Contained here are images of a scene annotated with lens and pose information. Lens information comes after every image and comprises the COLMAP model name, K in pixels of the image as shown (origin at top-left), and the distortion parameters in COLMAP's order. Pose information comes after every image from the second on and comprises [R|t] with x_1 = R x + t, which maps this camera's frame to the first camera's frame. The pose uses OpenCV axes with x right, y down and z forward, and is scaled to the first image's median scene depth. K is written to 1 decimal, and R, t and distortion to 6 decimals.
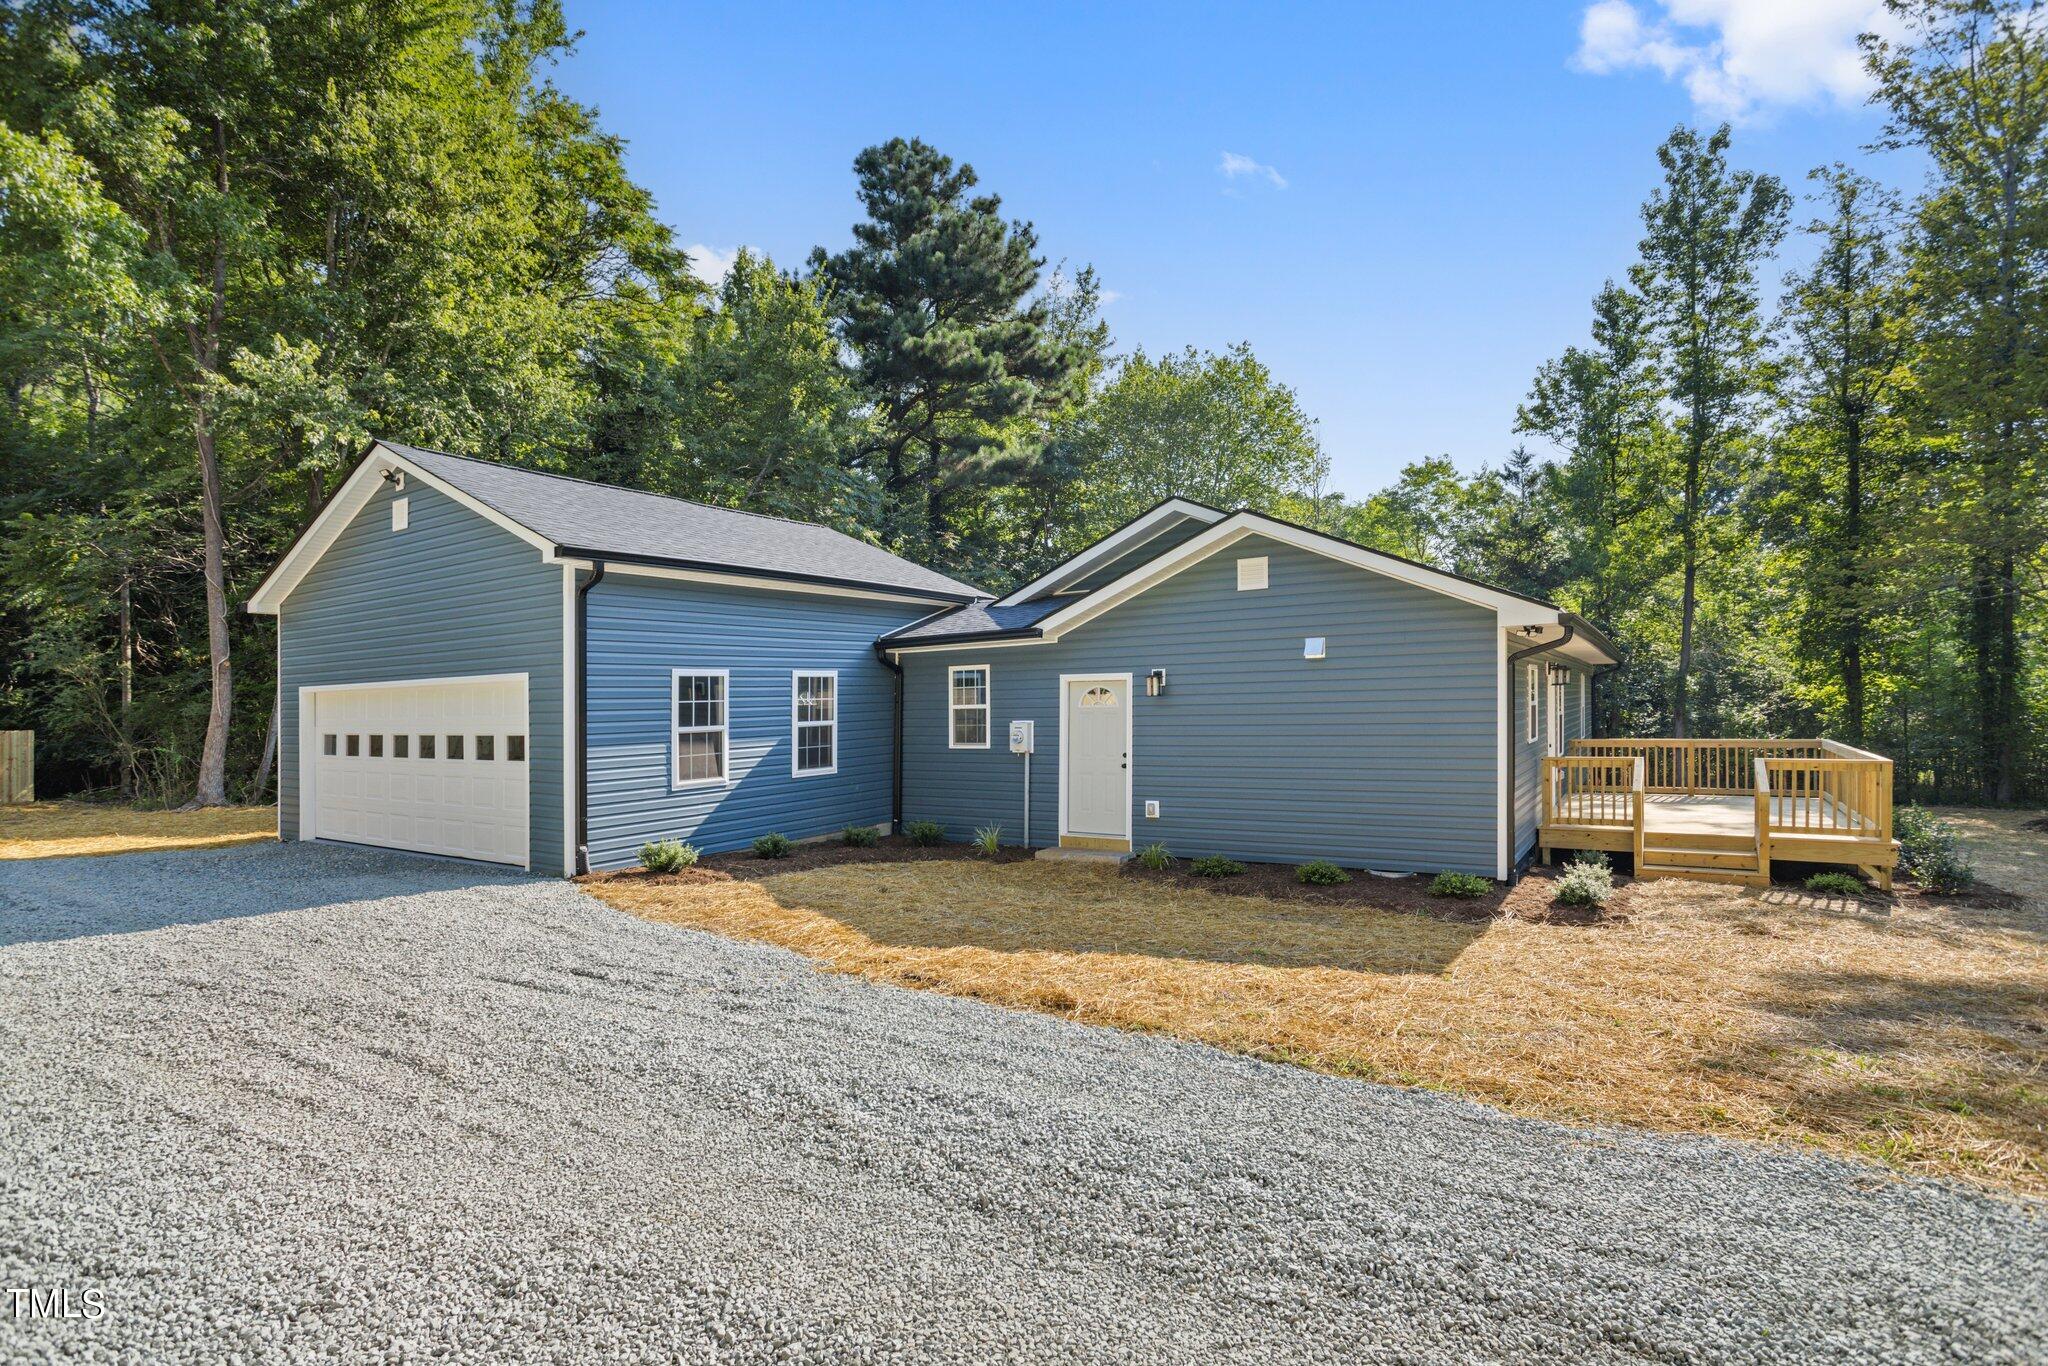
lens RADIAL K [[994.9, 0, 1024.0], [0, 994.9, 683.0], [0, 0, 1]] dist [0.024992, 0.000855]
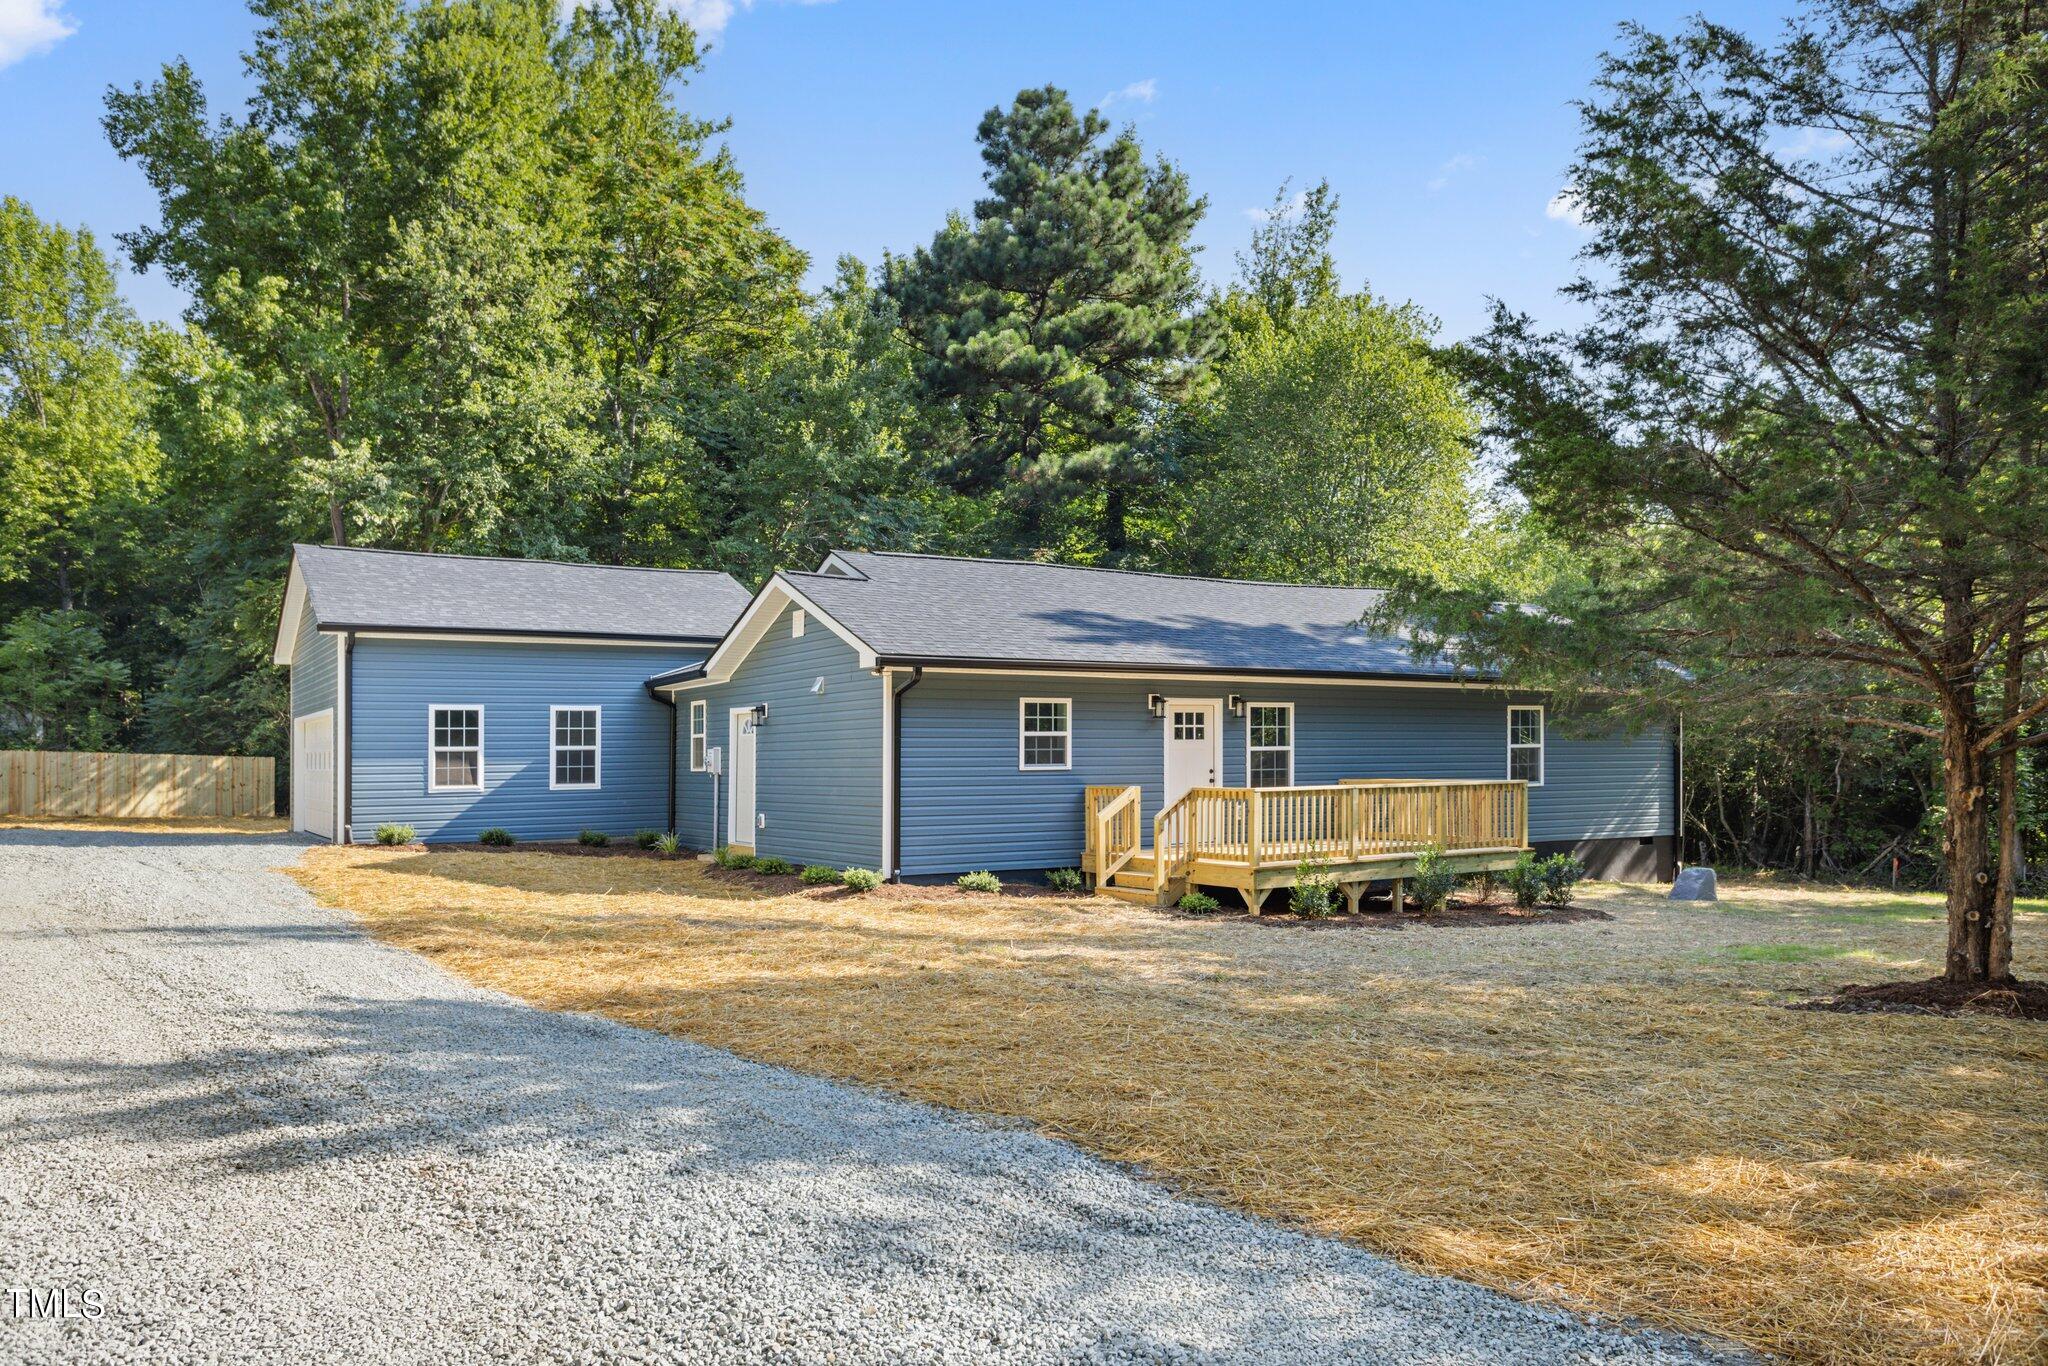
lens RADIAL K [[1460.0, 0, 1024.4], [0, 1460.0, 746.0], [0, 0, 1]] dist [0.024908, -0.001451]
pose [[0.918723, 0.007605, -0.394829, 0.870262], [-0.002442, 0.999905, 0.013577, 0.009913], [0.394894, -0.011510, 0.918654, -0.389483]]
